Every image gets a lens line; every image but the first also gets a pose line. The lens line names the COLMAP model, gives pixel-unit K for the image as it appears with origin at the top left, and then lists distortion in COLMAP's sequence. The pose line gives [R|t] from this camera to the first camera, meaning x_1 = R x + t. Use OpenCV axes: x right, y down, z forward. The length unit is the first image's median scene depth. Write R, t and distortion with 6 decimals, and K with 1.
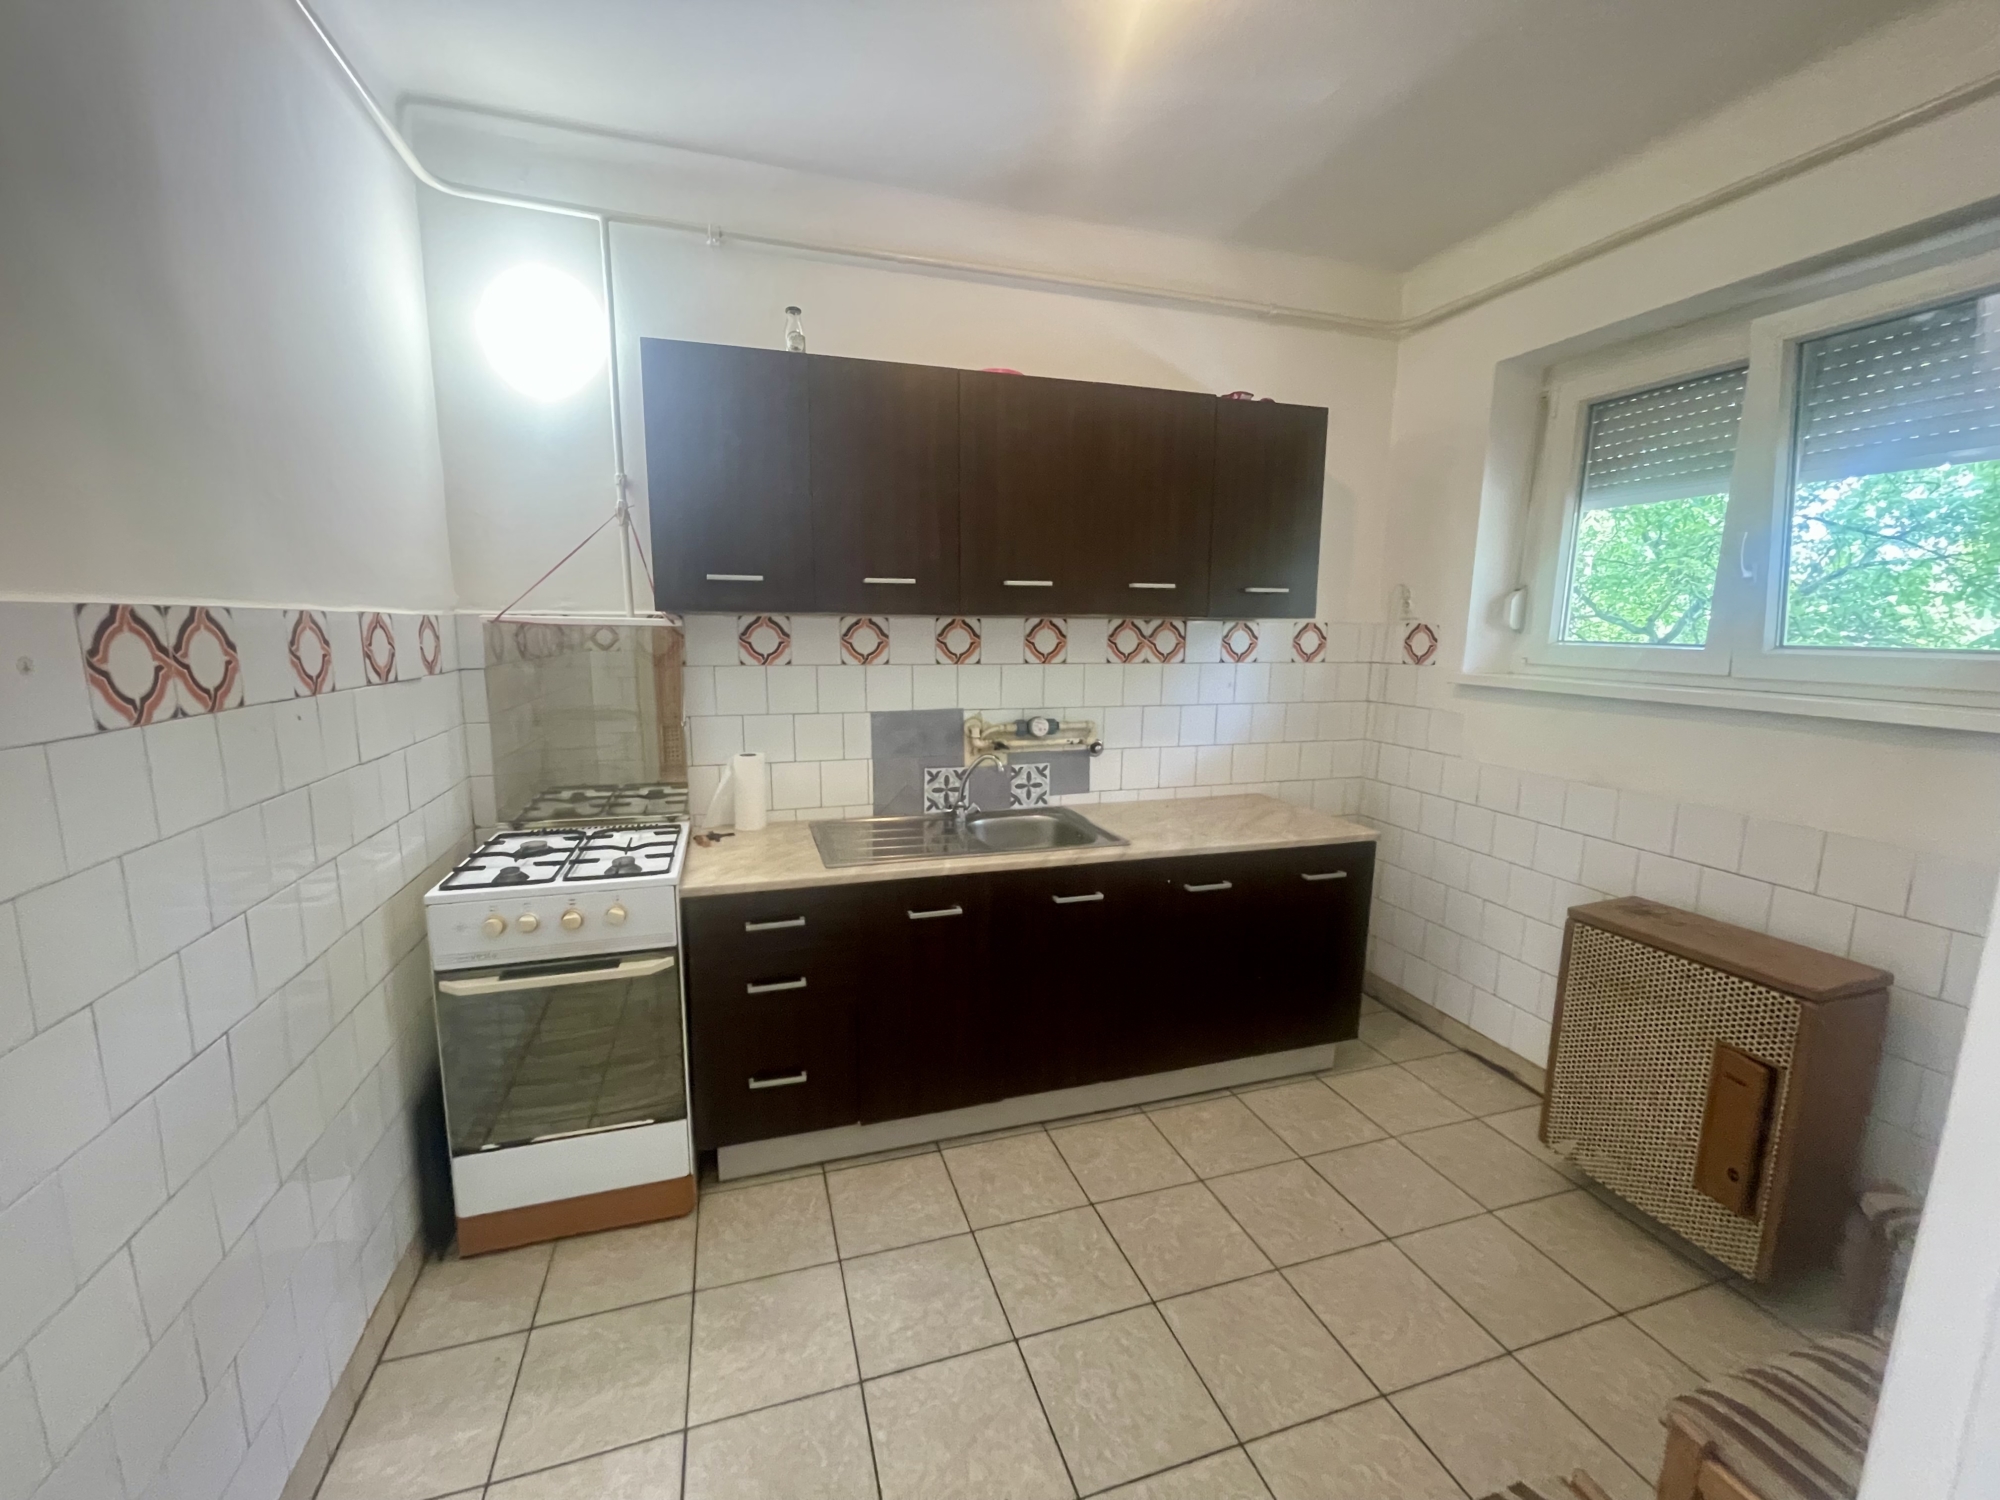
lens RADIAL K [[803.6, 0, 987.0], [0, 803.6, 753.0], [0, 0, 1]] dist [0.001576, -0.000155]
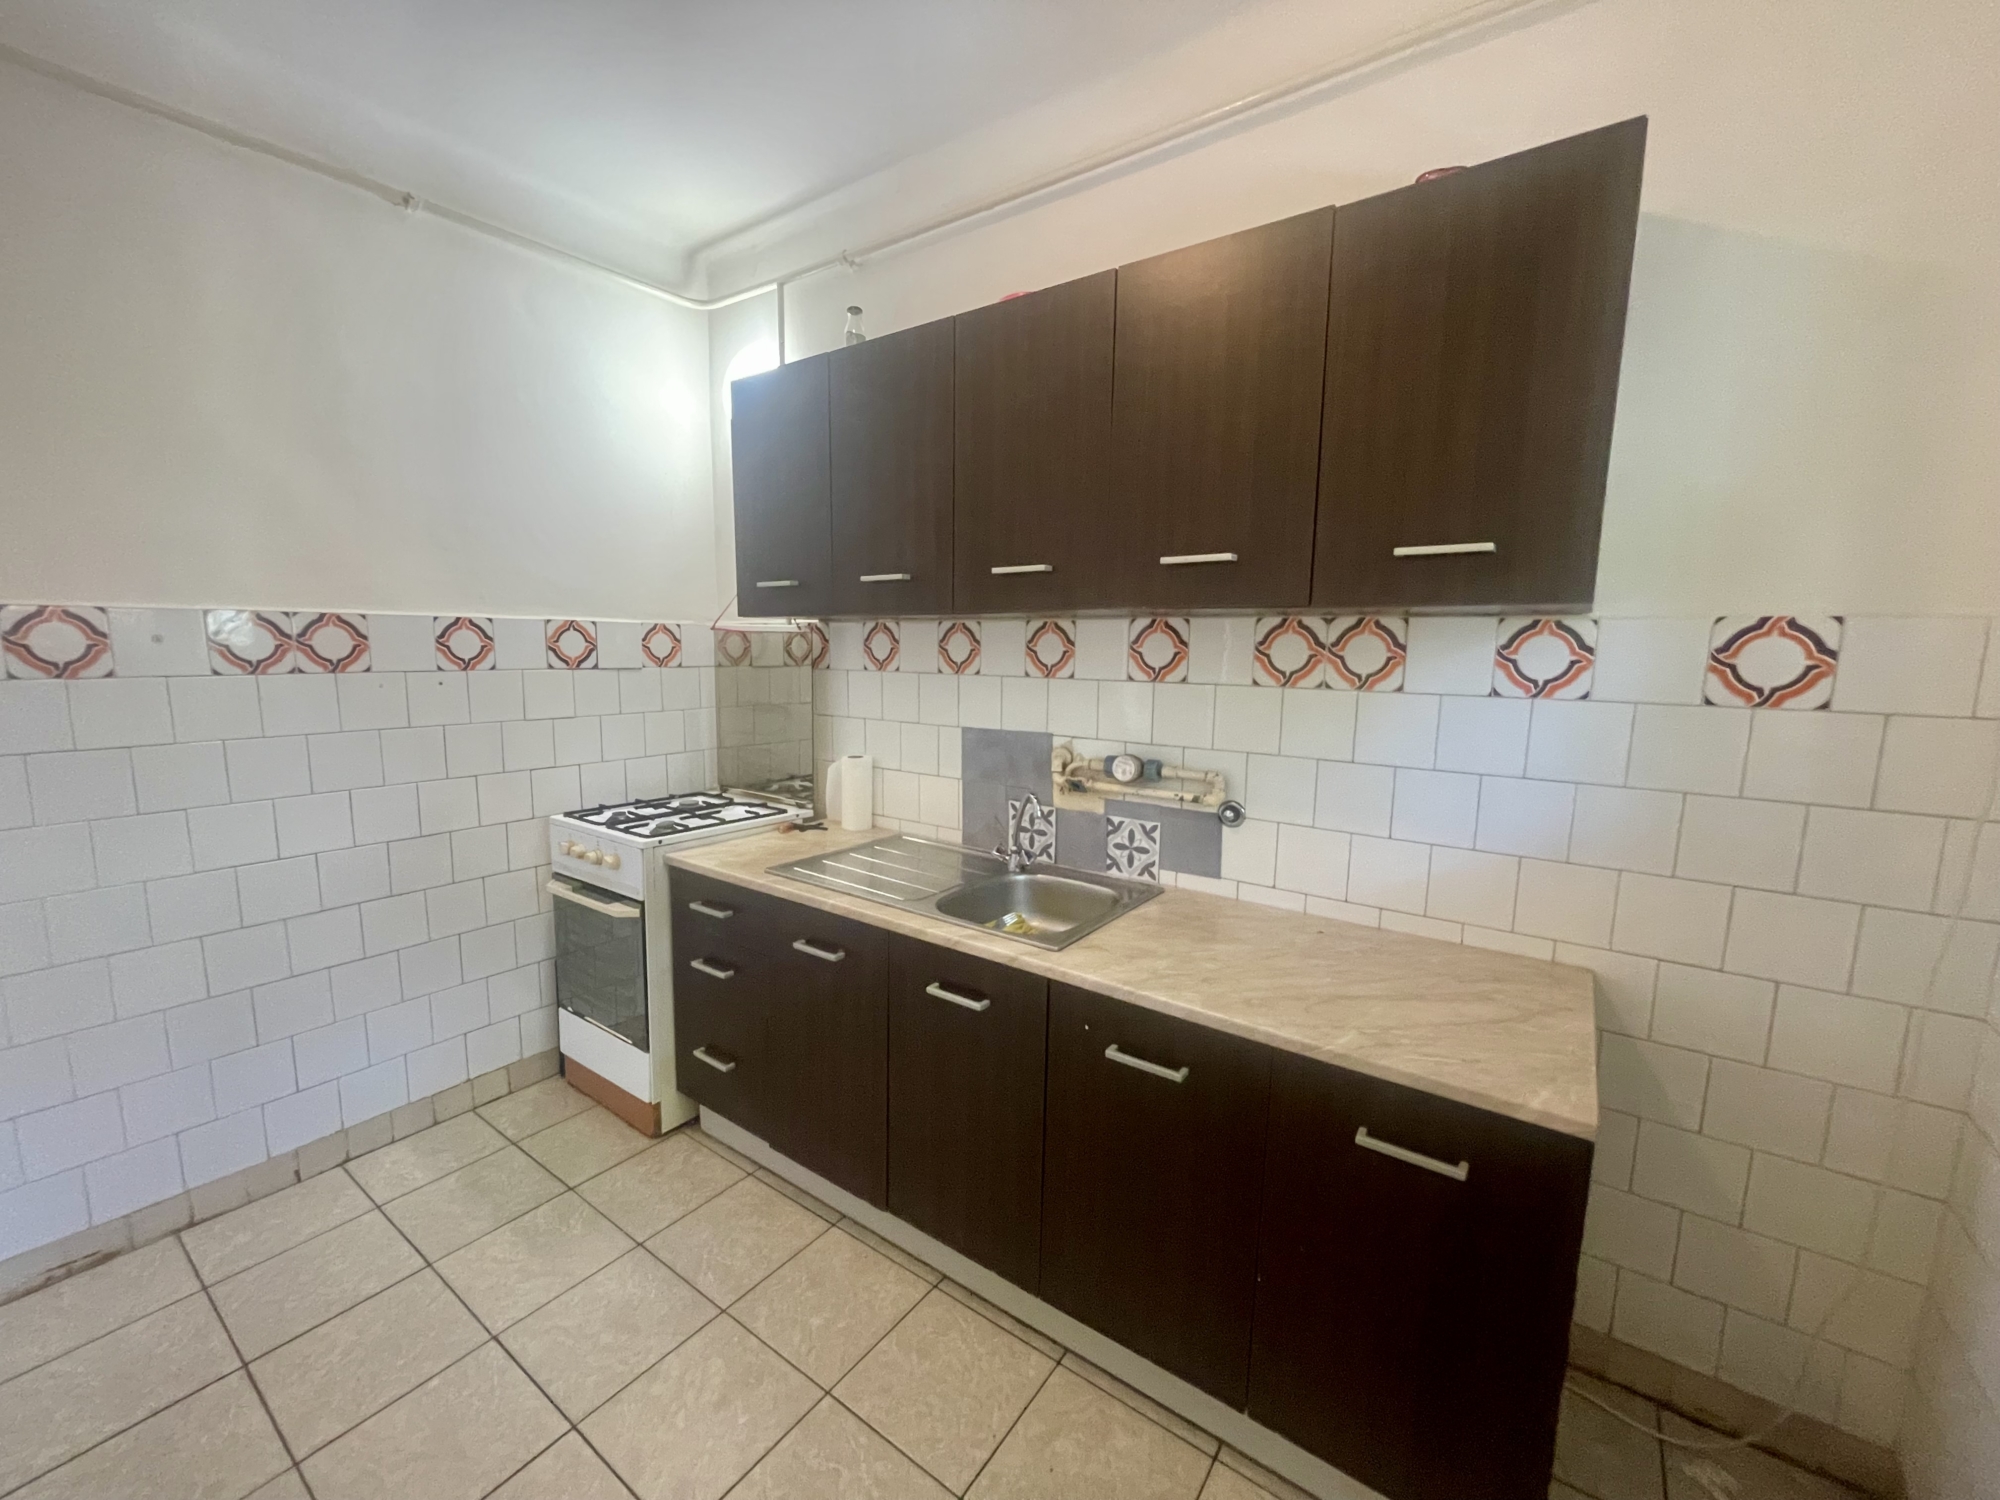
lens RADIAL K [[803.6, 0, 987.0], [0, 803.6, 753.0], [0, 0, 1]] dist [0.001576, -0.000155]
pose [[0.596742, 0.108790, -0.795024, 0.566791], [-0.131285, 0.990653, 0.037018, -0.057152], [0.791621, 0.082284, 0.605447, 0.468485]]
